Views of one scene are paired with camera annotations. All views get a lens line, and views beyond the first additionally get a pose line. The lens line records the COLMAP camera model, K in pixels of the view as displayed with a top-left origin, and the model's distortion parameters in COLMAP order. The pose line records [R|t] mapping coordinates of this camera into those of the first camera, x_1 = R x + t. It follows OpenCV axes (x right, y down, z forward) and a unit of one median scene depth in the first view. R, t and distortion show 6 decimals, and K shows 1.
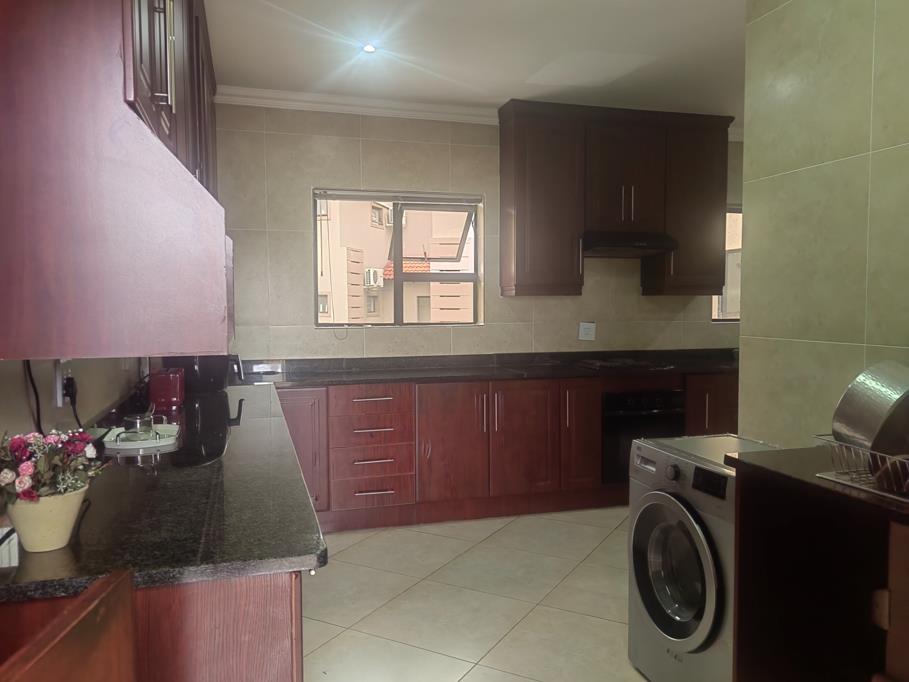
lens RADIAL K [[710.5, 0, 456.2], [0, 710.5, 334.0], [0, 0, 1]] dist [0.048582, -0.052515]
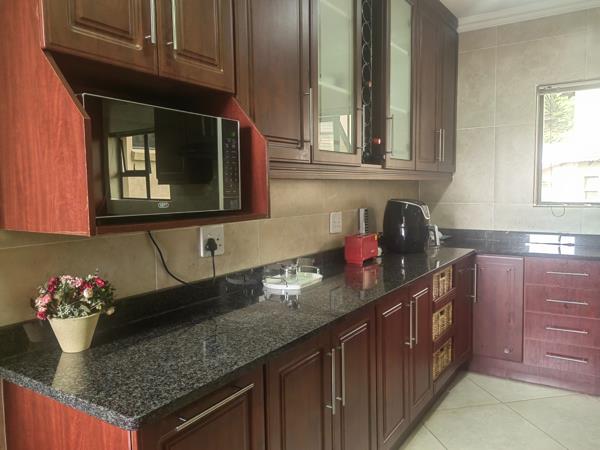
lens RADIAL K [[469.0, 0, 302.3], [0, 469.0, 222.5], [0, 0, 1]] dist [0.048582, -0.052515]
pose [[0.648876, 0.052390, -0.759088, 0.142661], [-0.021555, 0.998492, 0.050487, -0.011665], [0.760589, -0.016397, 0.649027, 0.193961]]
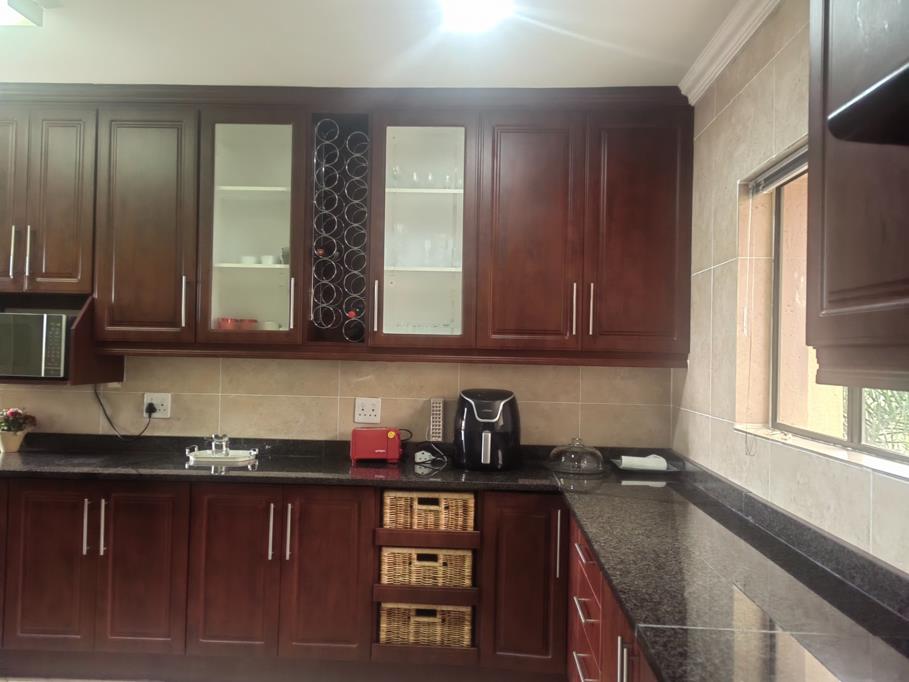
lens RADIAL K [[710.5, 0, 455.8], [0, 710.5, 341.2], [0, 0, 1]] dist [0.048582, -0.052515]
pose [[-0.319775, -0.016972, -0.947341, 0.396616], [-0.062339, 0.998050, 0.003162, -0.062925], [0.945440, 0.060067, -0.320210, 0.933176]]
